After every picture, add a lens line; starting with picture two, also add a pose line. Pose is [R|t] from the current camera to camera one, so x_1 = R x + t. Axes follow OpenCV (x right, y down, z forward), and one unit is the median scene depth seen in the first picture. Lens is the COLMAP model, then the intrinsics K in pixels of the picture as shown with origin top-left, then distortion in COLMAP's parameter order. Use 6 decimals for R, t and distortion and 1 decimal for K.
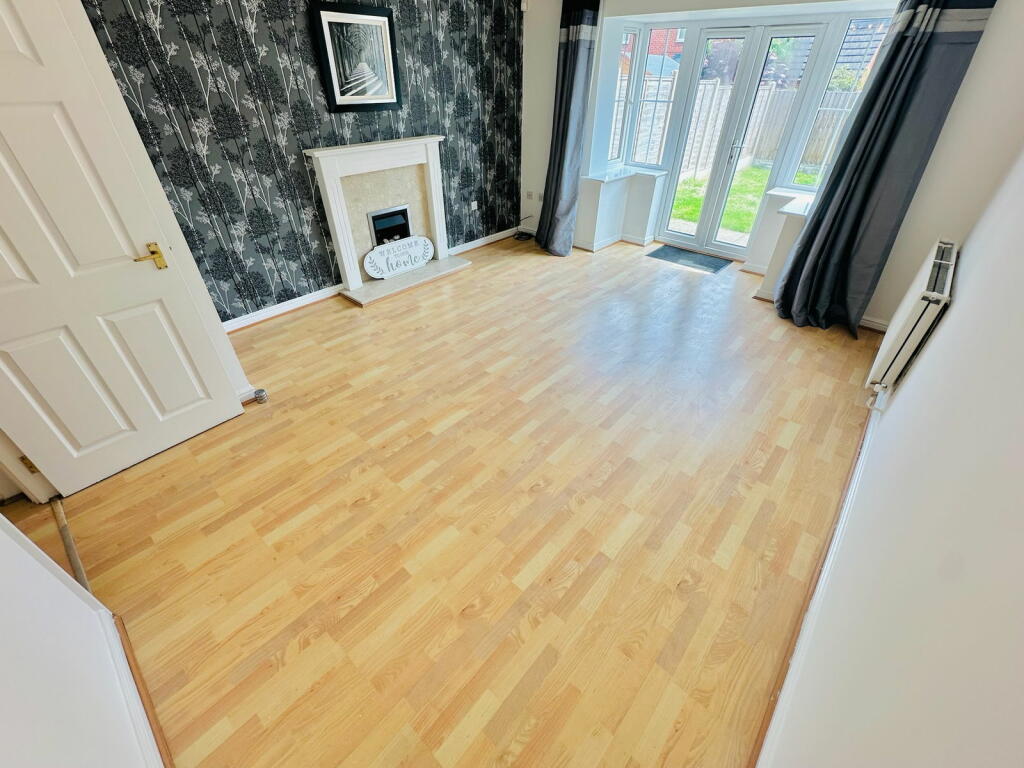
lens RADIAL K [[415.6, 0, 503.6], [0, 415.6, 384.7], [0, 0, 1]] dist [-0.000411, -0.002318]
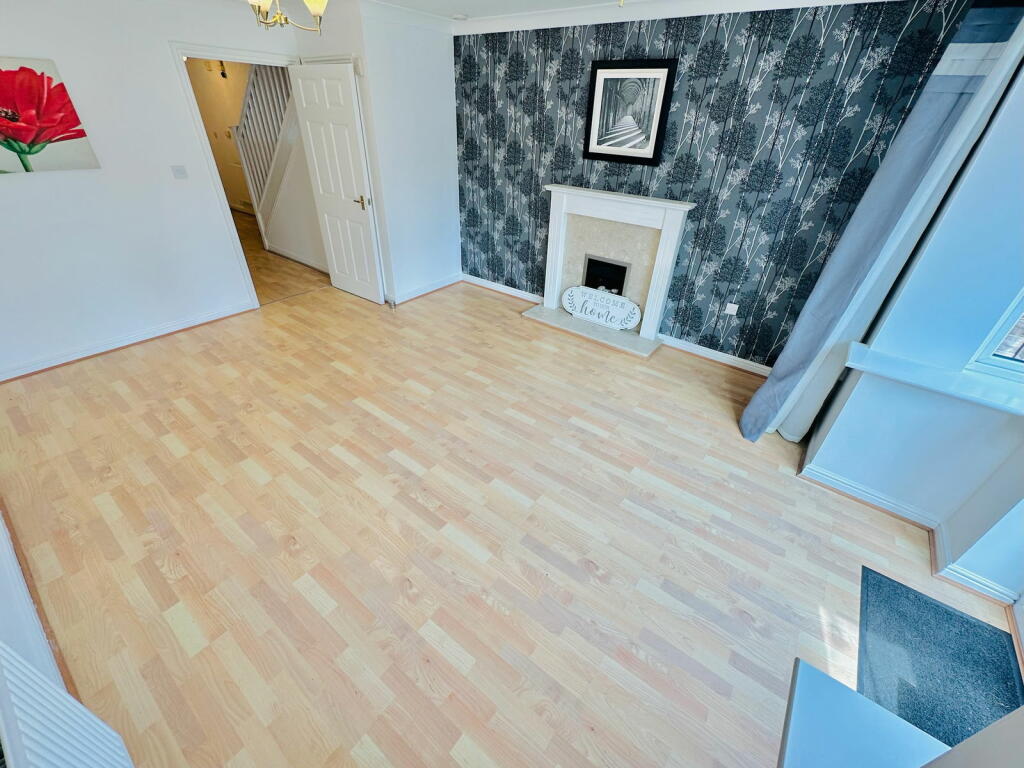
lens RADIAL K [[415.6, 0, 510.5], [0, 415.6, 383.1], [0, 0, 1]] dist [-0.000411, -0.002318]
pose [[0.099409, 0.540452, -0.835481, 0.800597], [-0.630044, 0.684073, 0.367545, -0.530926], [0.770171, 0.489853, 0.408511, 0.695471]]
